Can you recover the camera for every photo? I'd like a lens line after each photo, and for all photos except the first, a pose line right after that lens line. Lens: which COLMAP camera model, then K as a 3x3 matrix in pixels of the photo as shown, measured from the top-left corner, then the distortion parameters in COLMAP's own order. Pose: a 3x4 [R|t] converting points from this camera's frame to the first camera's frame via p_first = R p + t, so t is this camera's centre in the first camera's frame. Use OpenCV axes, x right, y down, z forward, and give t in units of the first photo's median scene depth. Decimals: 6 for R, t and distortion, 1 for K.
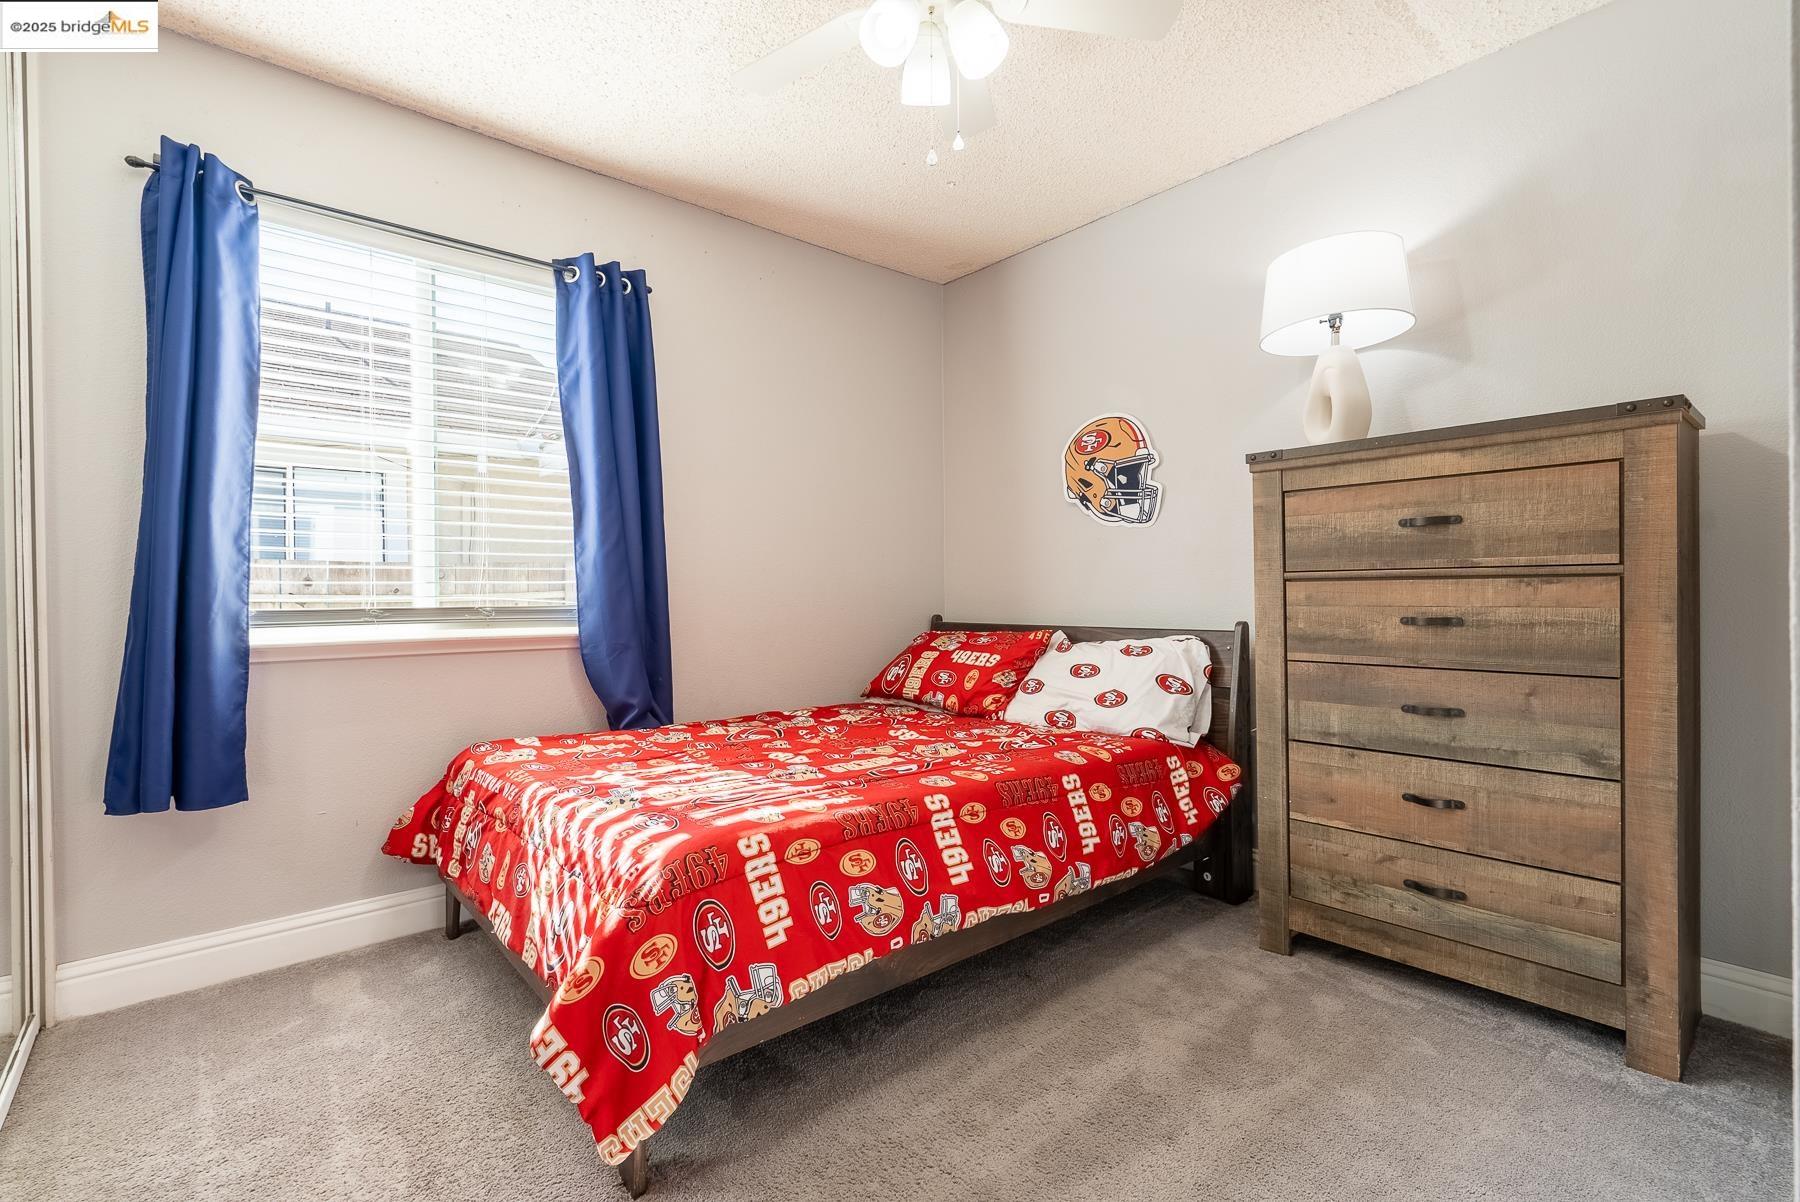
lens RADIAL K [[817.4, 0, 902.9], [0, 817.4, 595.7], [0, 0, 1]] dist [-0.005441, 0.002340]
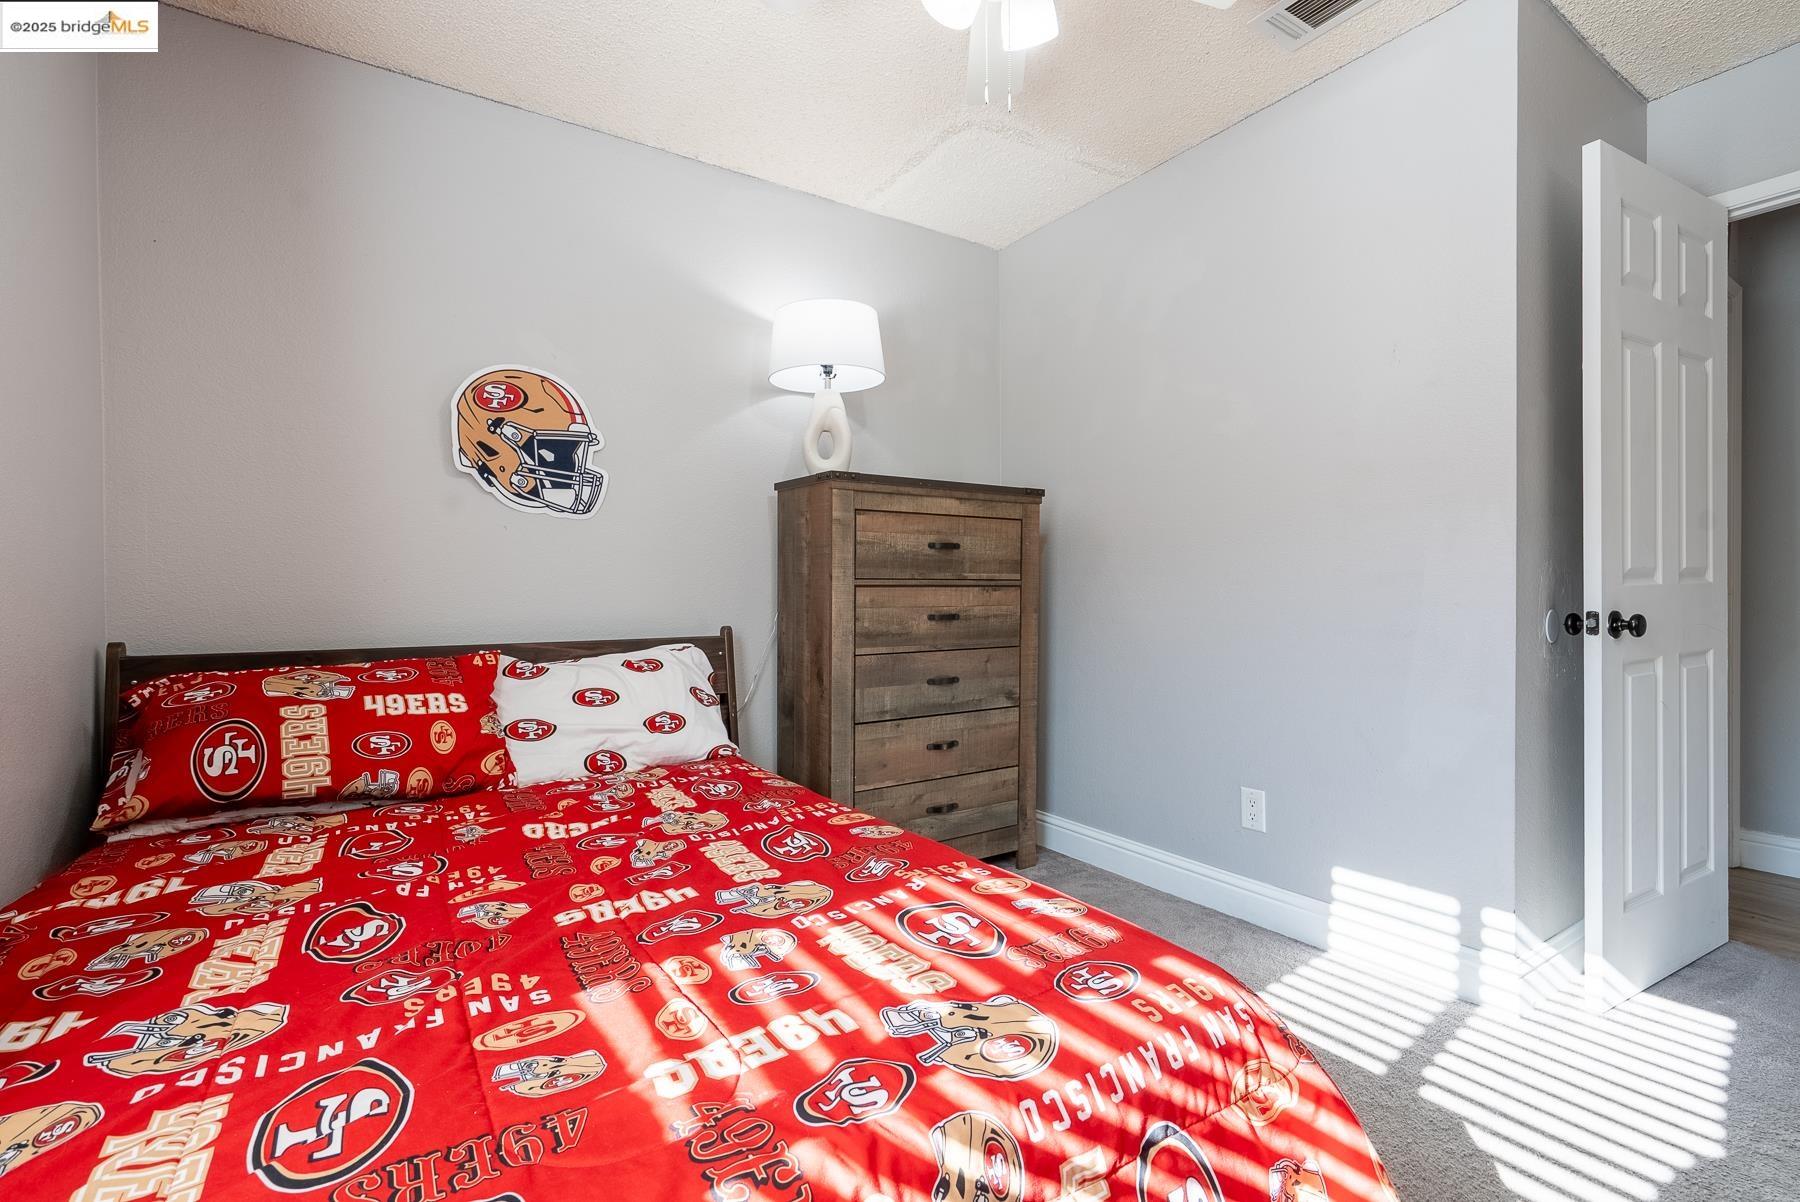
lens RADIAL K [[817.4, 0, 898.1], [0, 817.4, 600.9], [0, 0, 1]] dist [-0.005441, 0.002340]
pose [[0.130165, -0.000547, 0.991492, -0.686149], [0.008522, 0.999964, -0.000567, 0.003297], [-0.991456, 0.008524, 0.130165, 0.809805]]
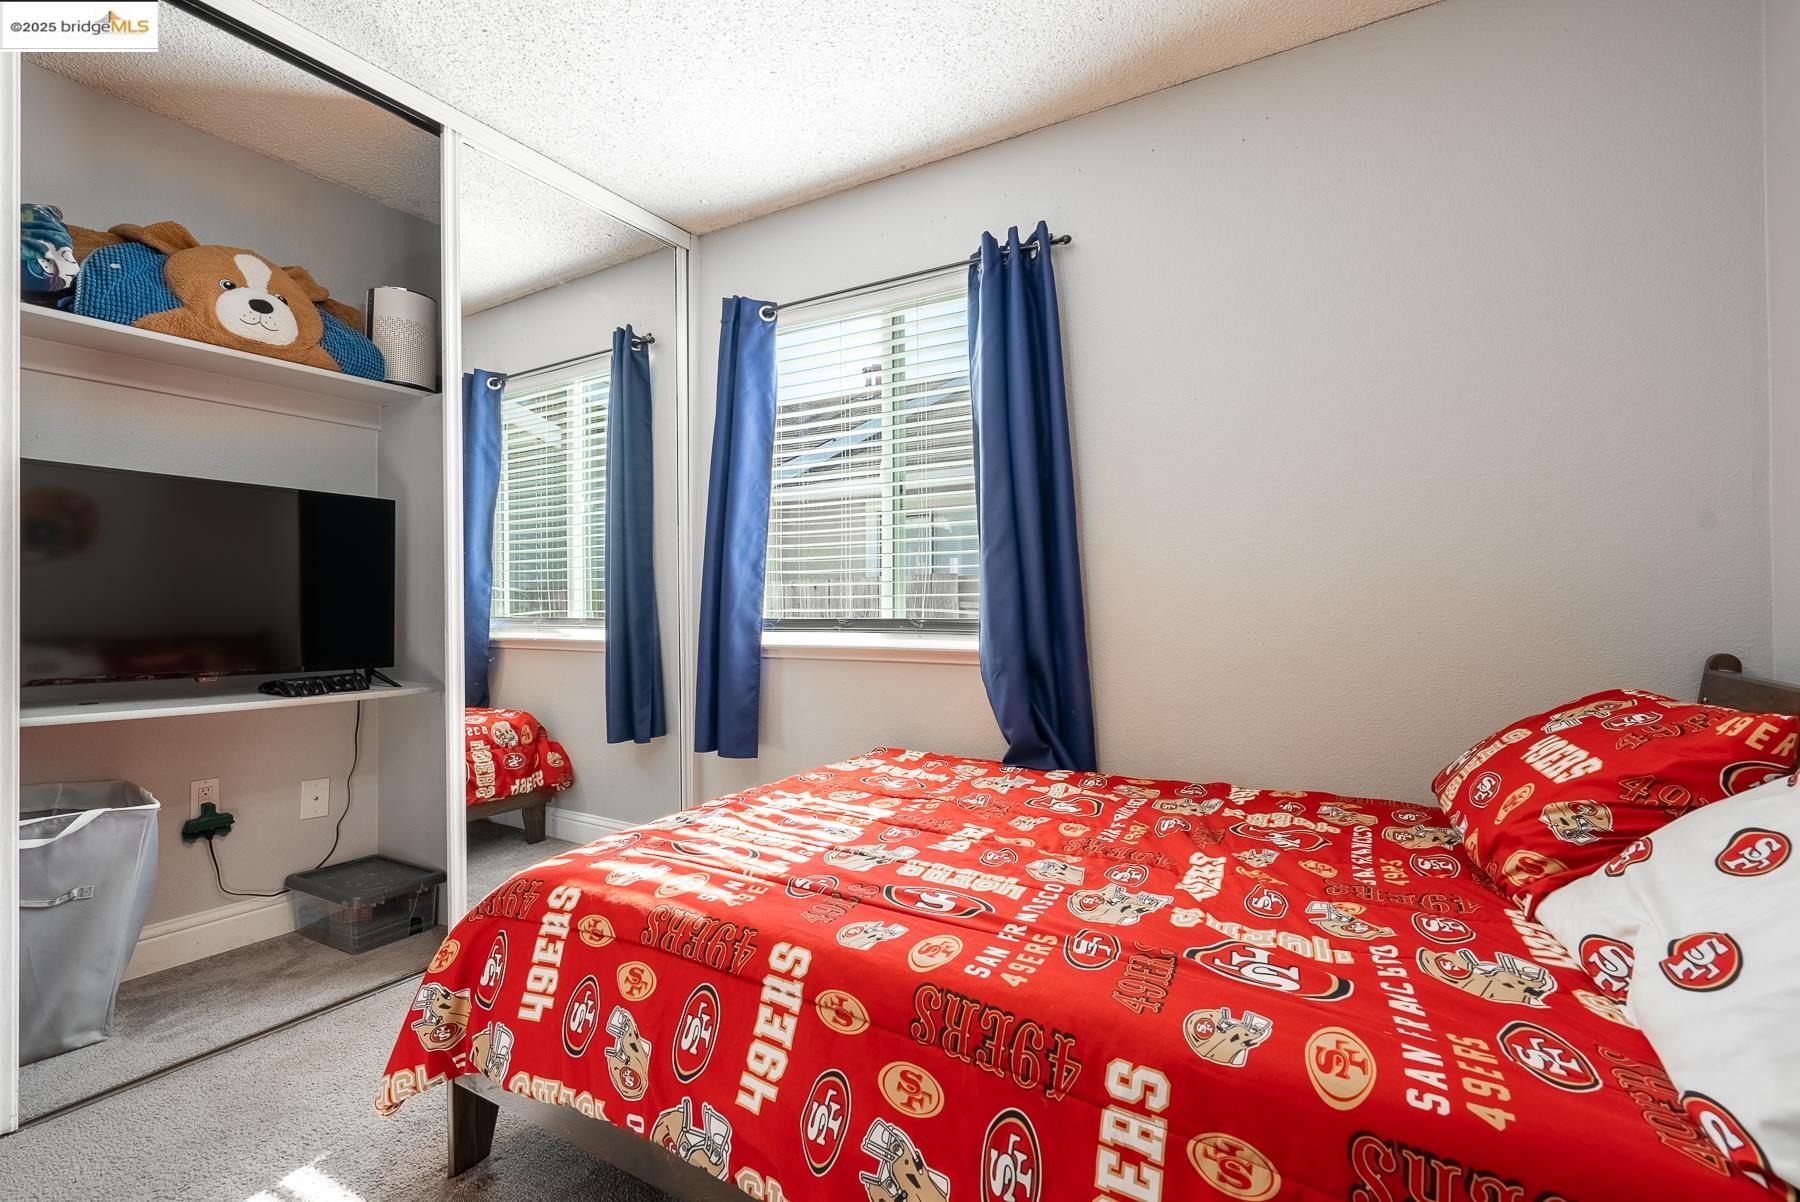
lens RADIAL K [[817.4, 0, 909.2], [0, 817.4, 596.0], [0, 0, 1]] dist [-0.005441, 0.002340]
pose [[0.323264, -0.008466, -0.946271, 0.556709], [-0.001570, 0.999954, -0.009483, -0.007106], [0.946307, 0.004551, 0.323236, 0.774391]]
